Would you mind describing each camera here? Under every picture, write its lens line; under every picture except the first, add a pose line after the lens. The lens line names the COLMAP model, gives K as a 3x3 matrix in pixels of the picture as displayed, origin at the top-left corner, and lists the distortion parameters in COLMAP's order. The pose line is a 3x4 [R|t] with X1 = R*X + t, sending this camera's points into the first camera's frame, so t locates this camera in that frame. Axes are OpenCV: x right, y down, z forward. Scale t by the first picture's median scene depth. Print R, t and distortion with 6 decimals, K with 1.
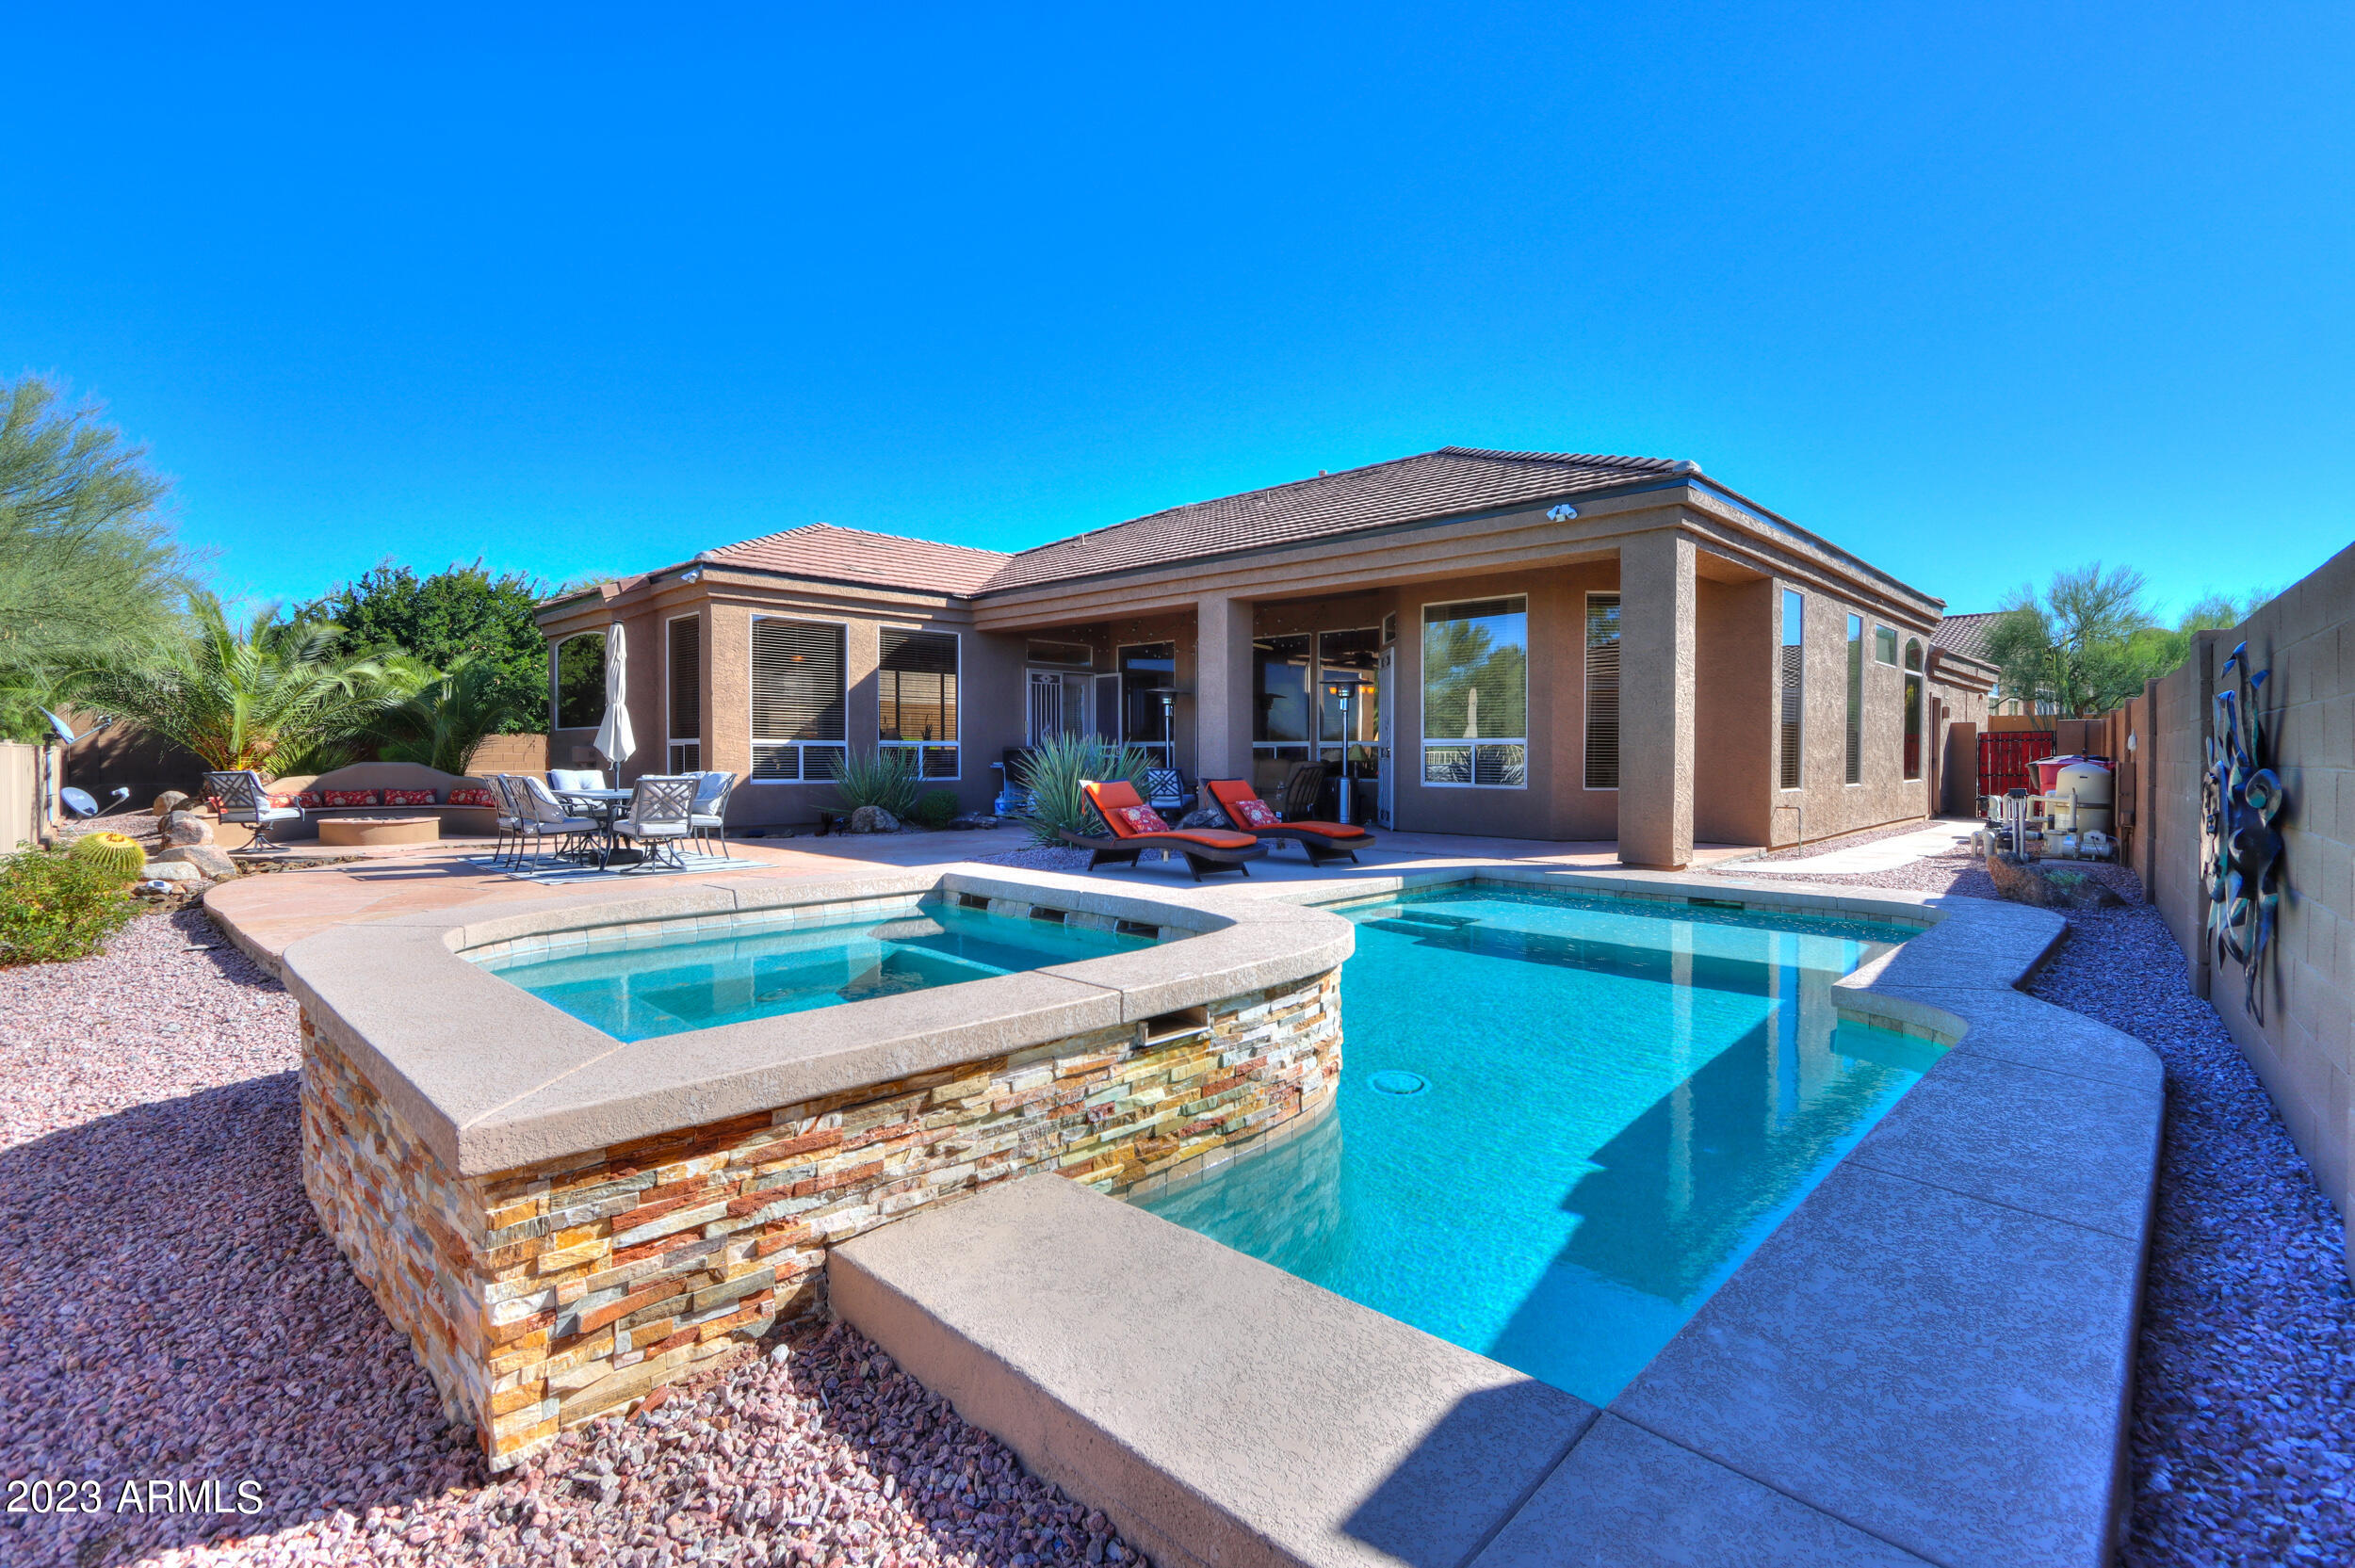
lens RADIAL K [[1066.4, 0, 1118.7], [0, 1066.4, 776.4], [0, 0, 1]] dist [-0.000679, 0.000042]
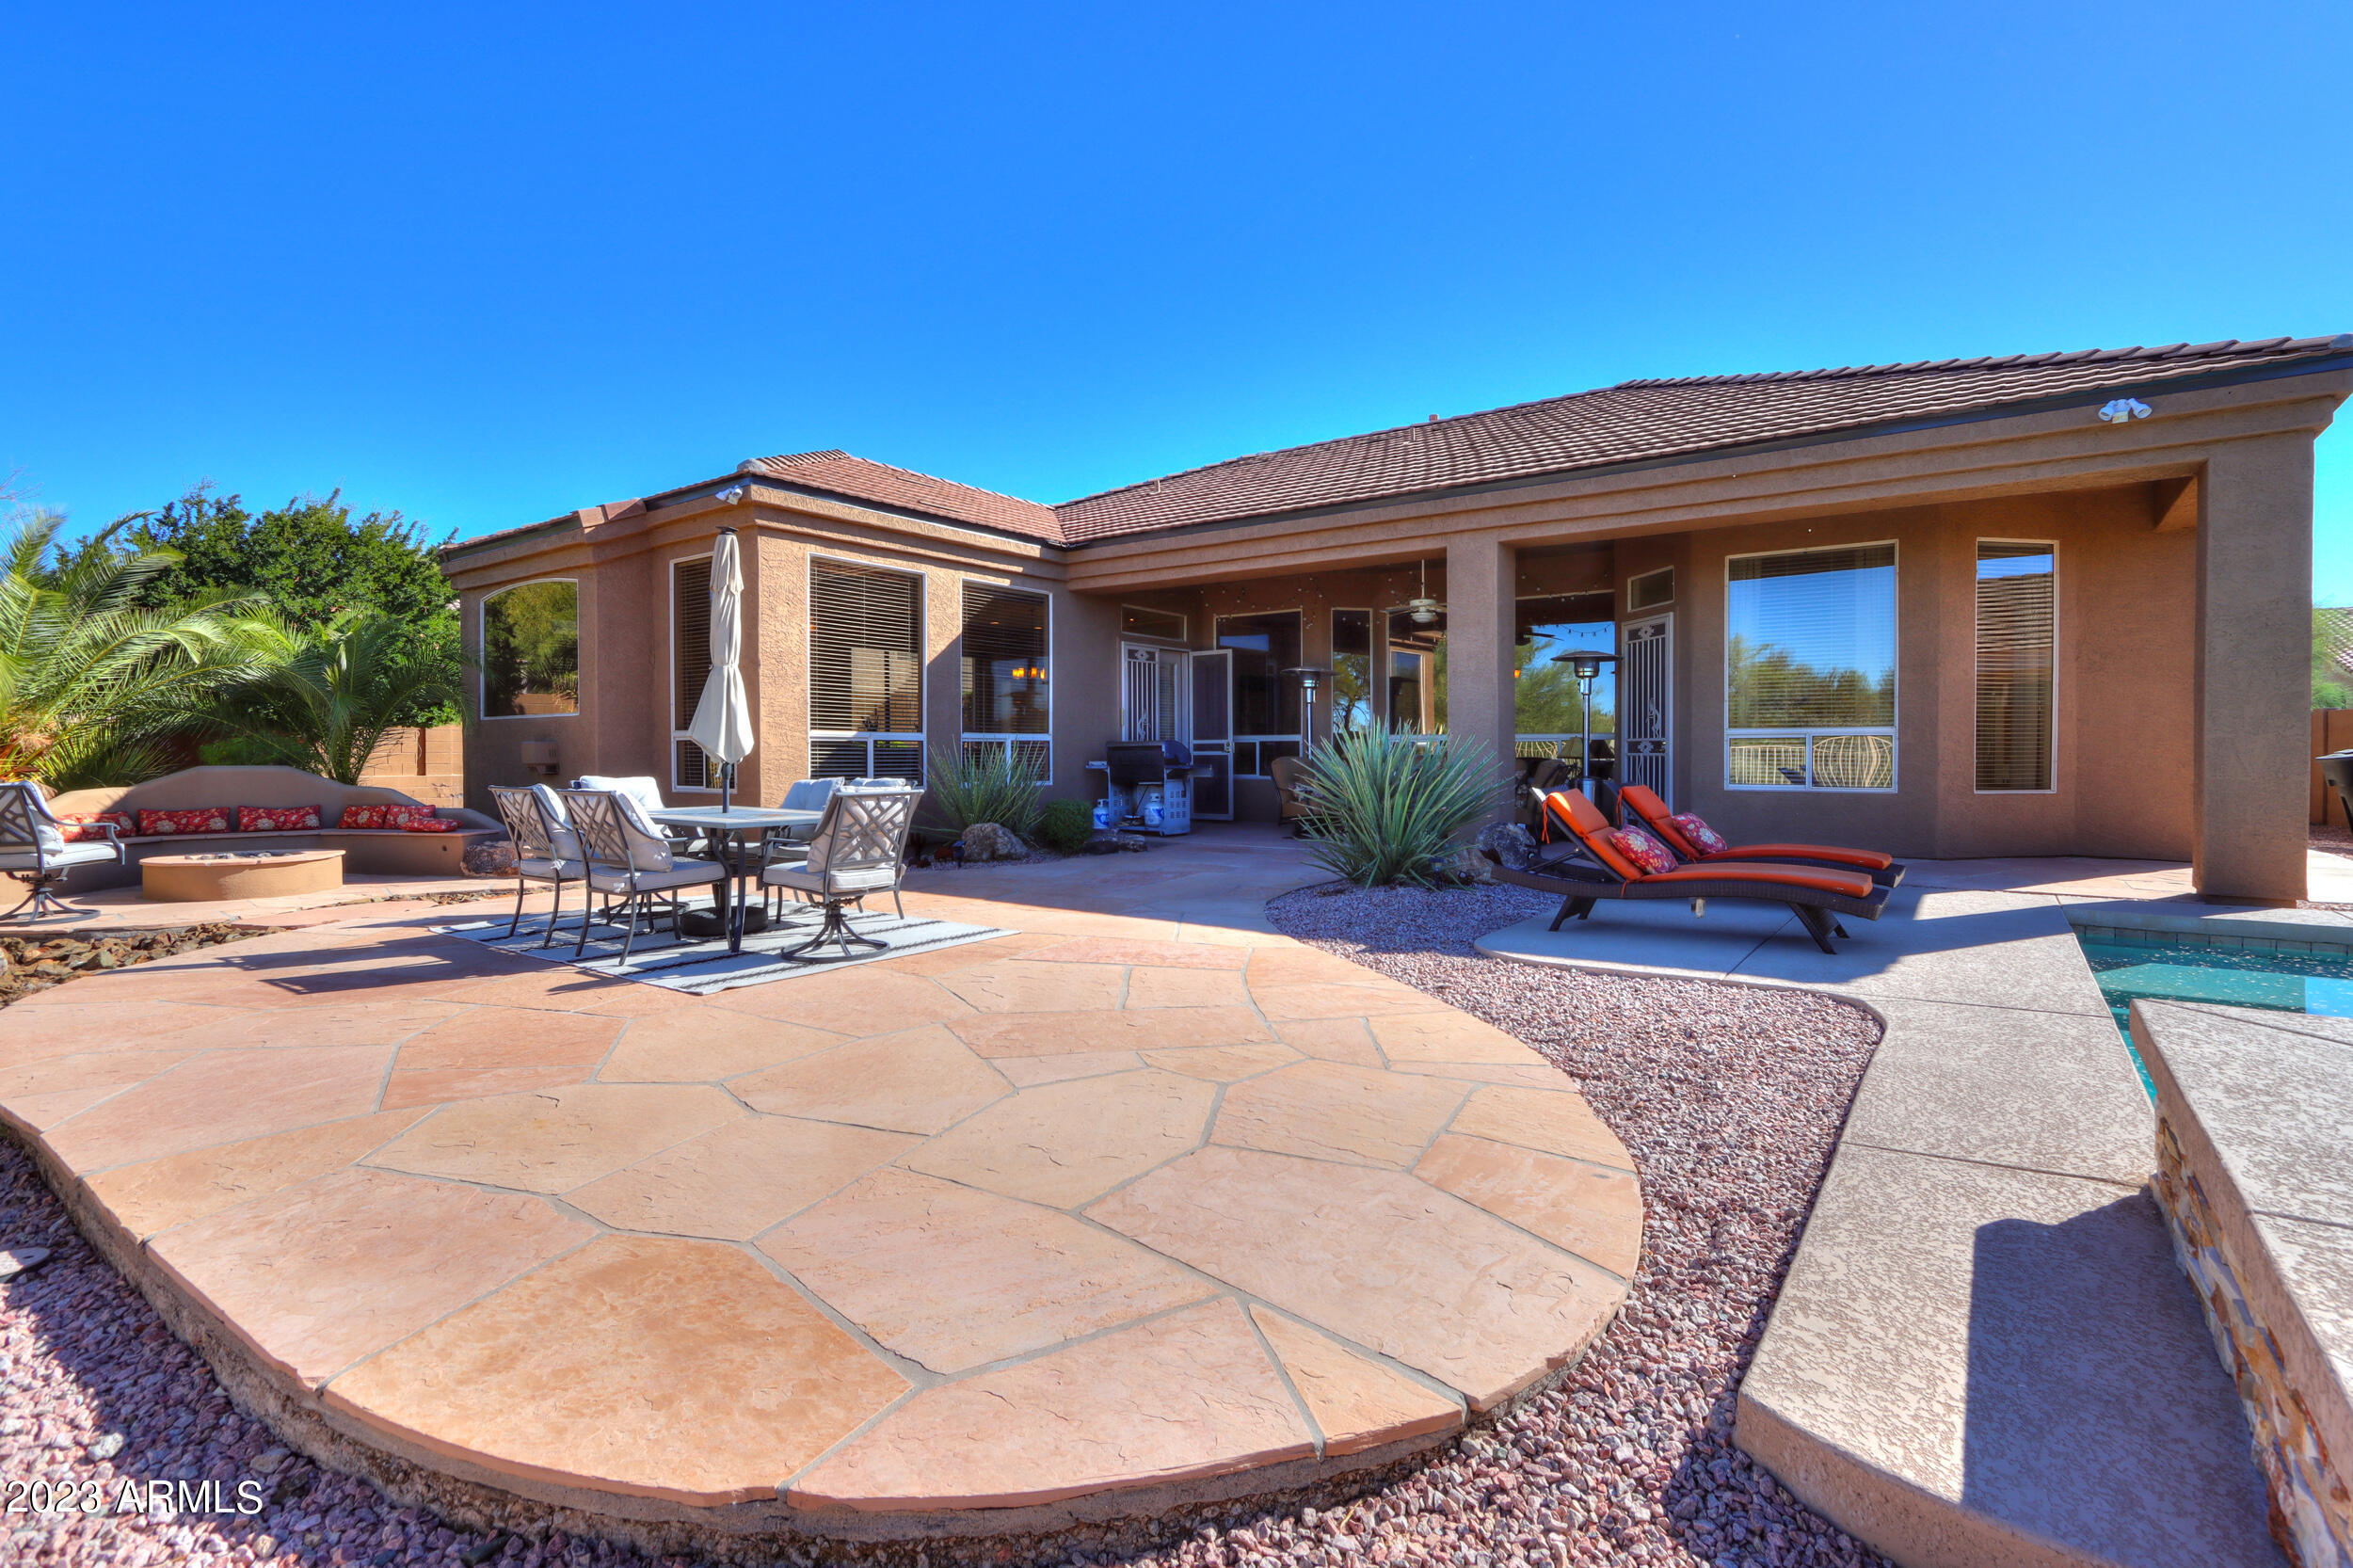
lens RADIAL K [[1136.5, 0, 1205.6], [0, 1136.5, 773.7], [0, 0, 1]] dist [-0.009733, 0.000942]
pose [[0.988560, -0.006379, 0.150694, -0.207758], [0.006704, 0.999976, -0.001650, -0.003362], [-0.150680, 0.002641, 0.988579, 0.226684]]
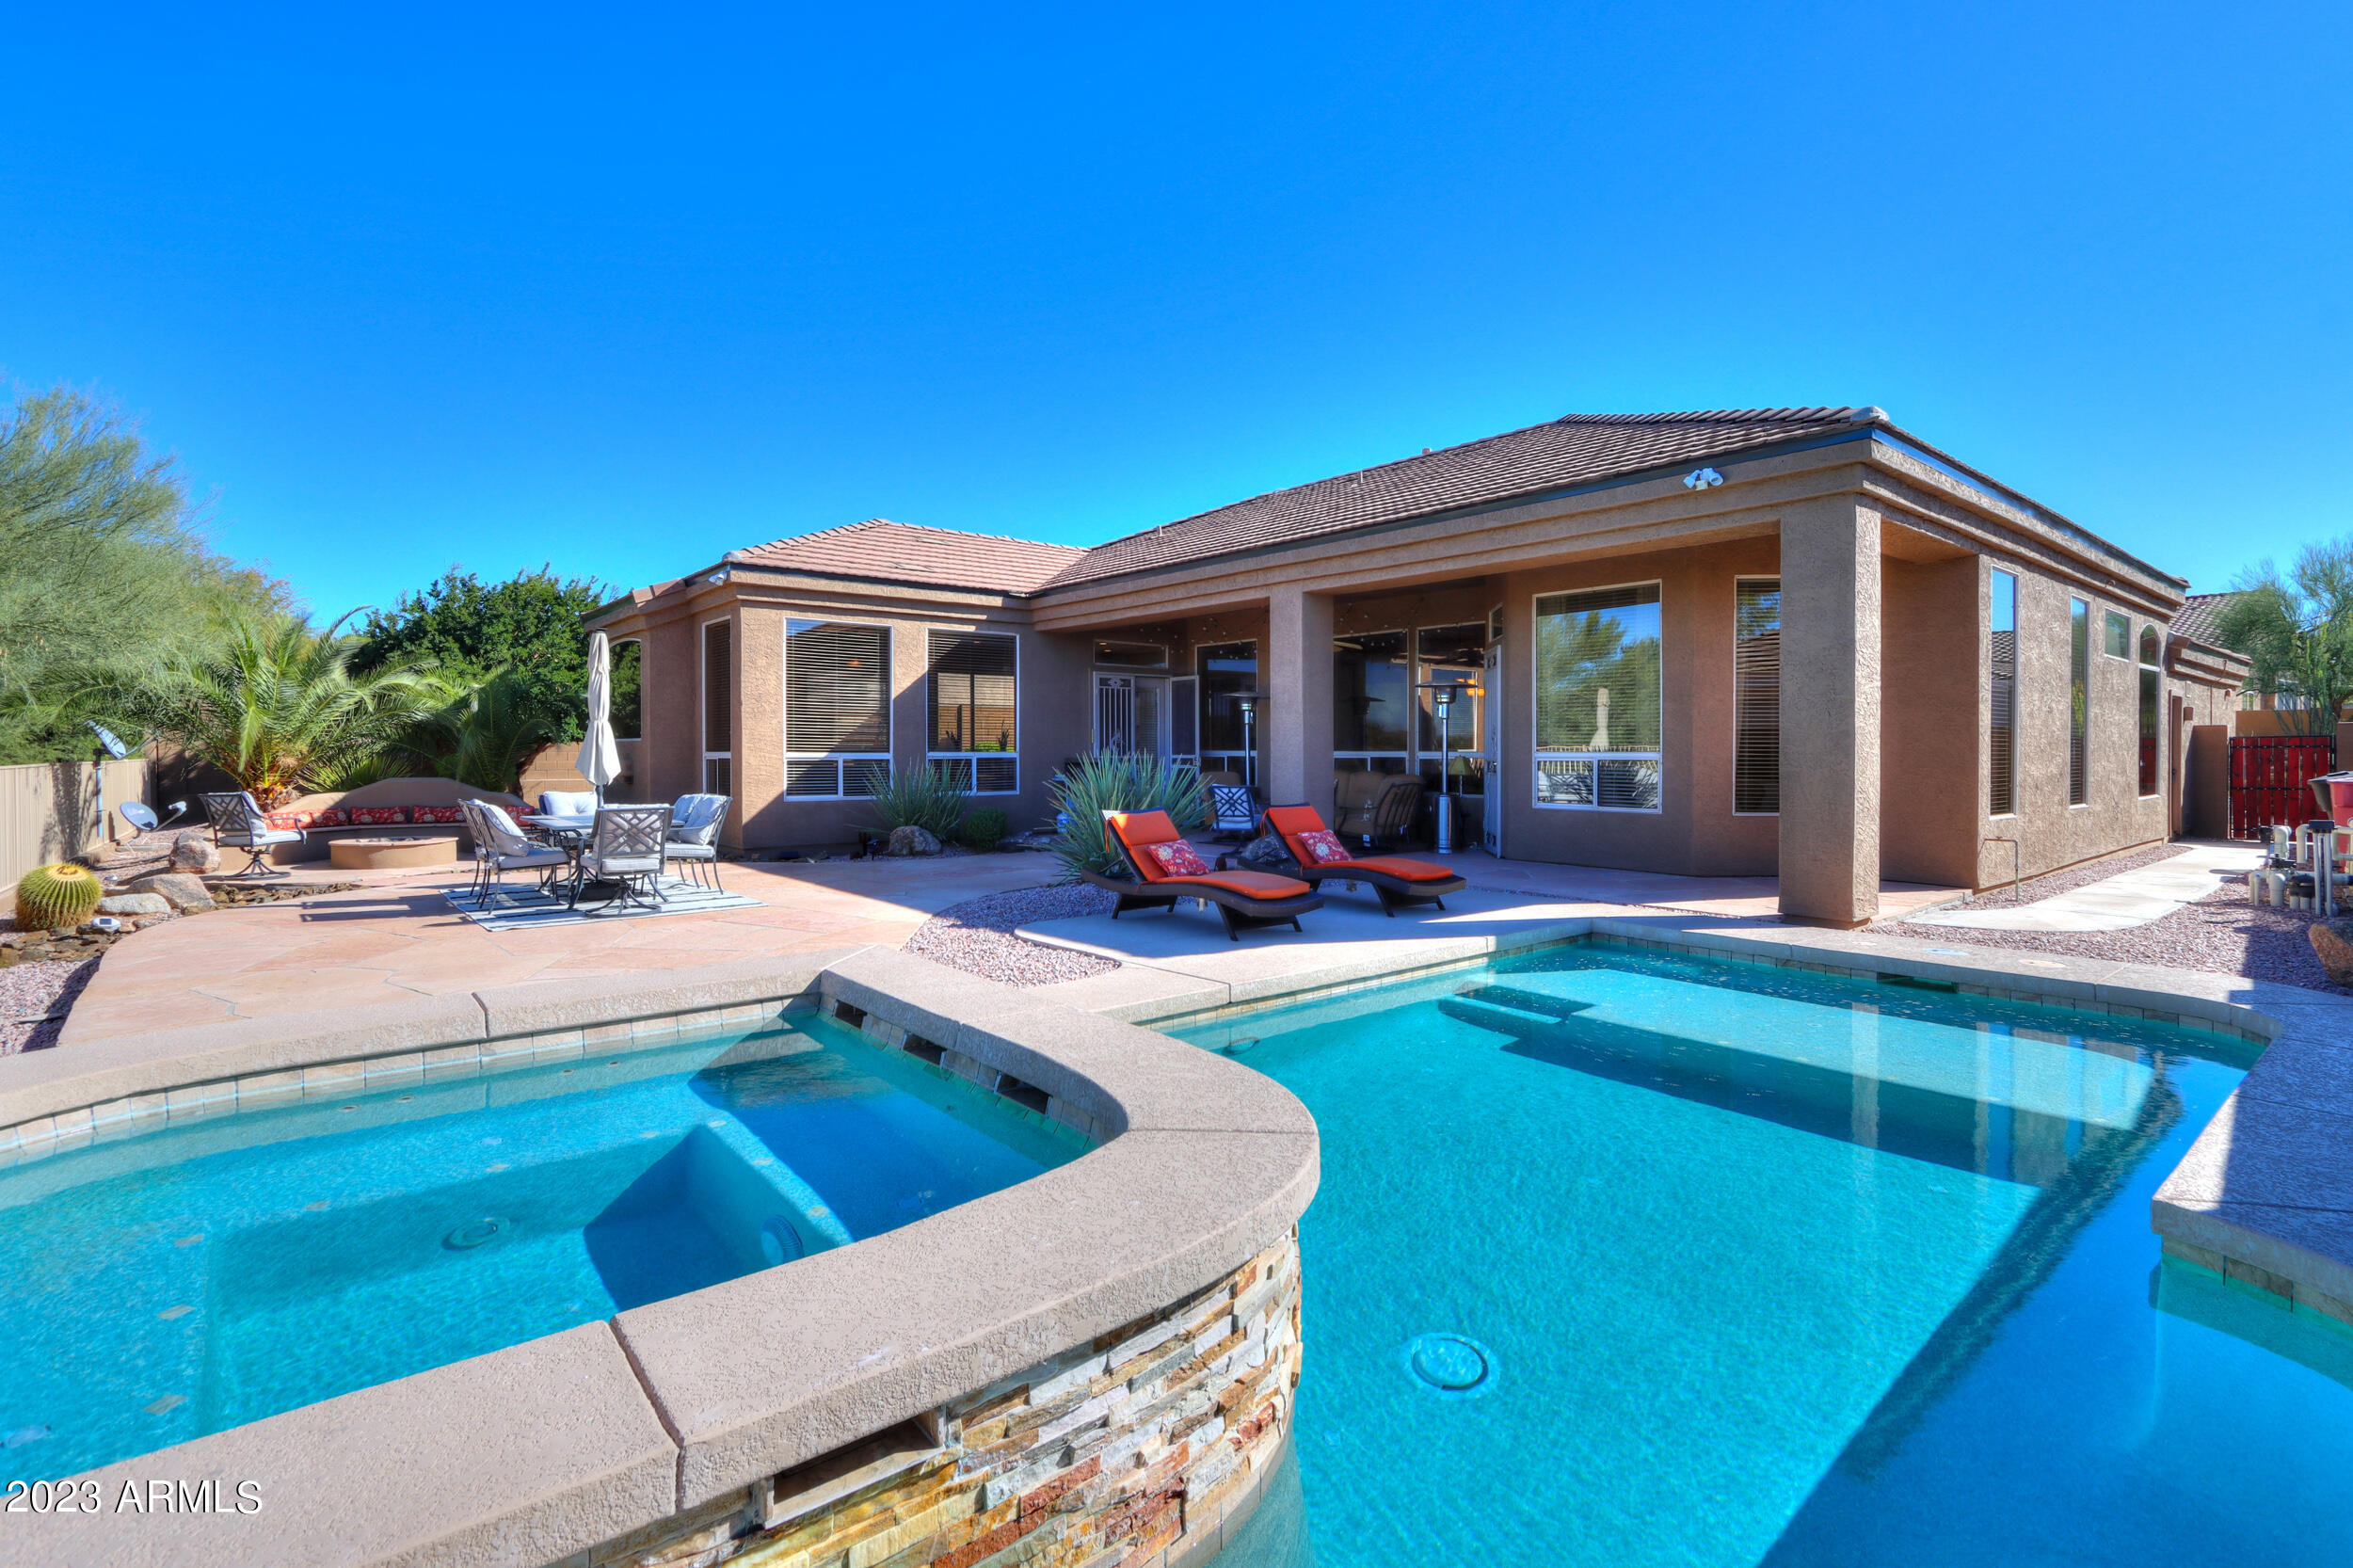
lens RADIAL K [[1098.6, 0, 1112.8], [0, 1098.6, 769.1], [0, 0, 1]] dist [-0.001470, -0.000981]
pose [[0.994625, -0.000362, -0.103538, 0.038225], [-0.000437, 0.999970, -0.007698, -0.014120], [0.103538, 0.007702, 0.994596, 0.086357]]
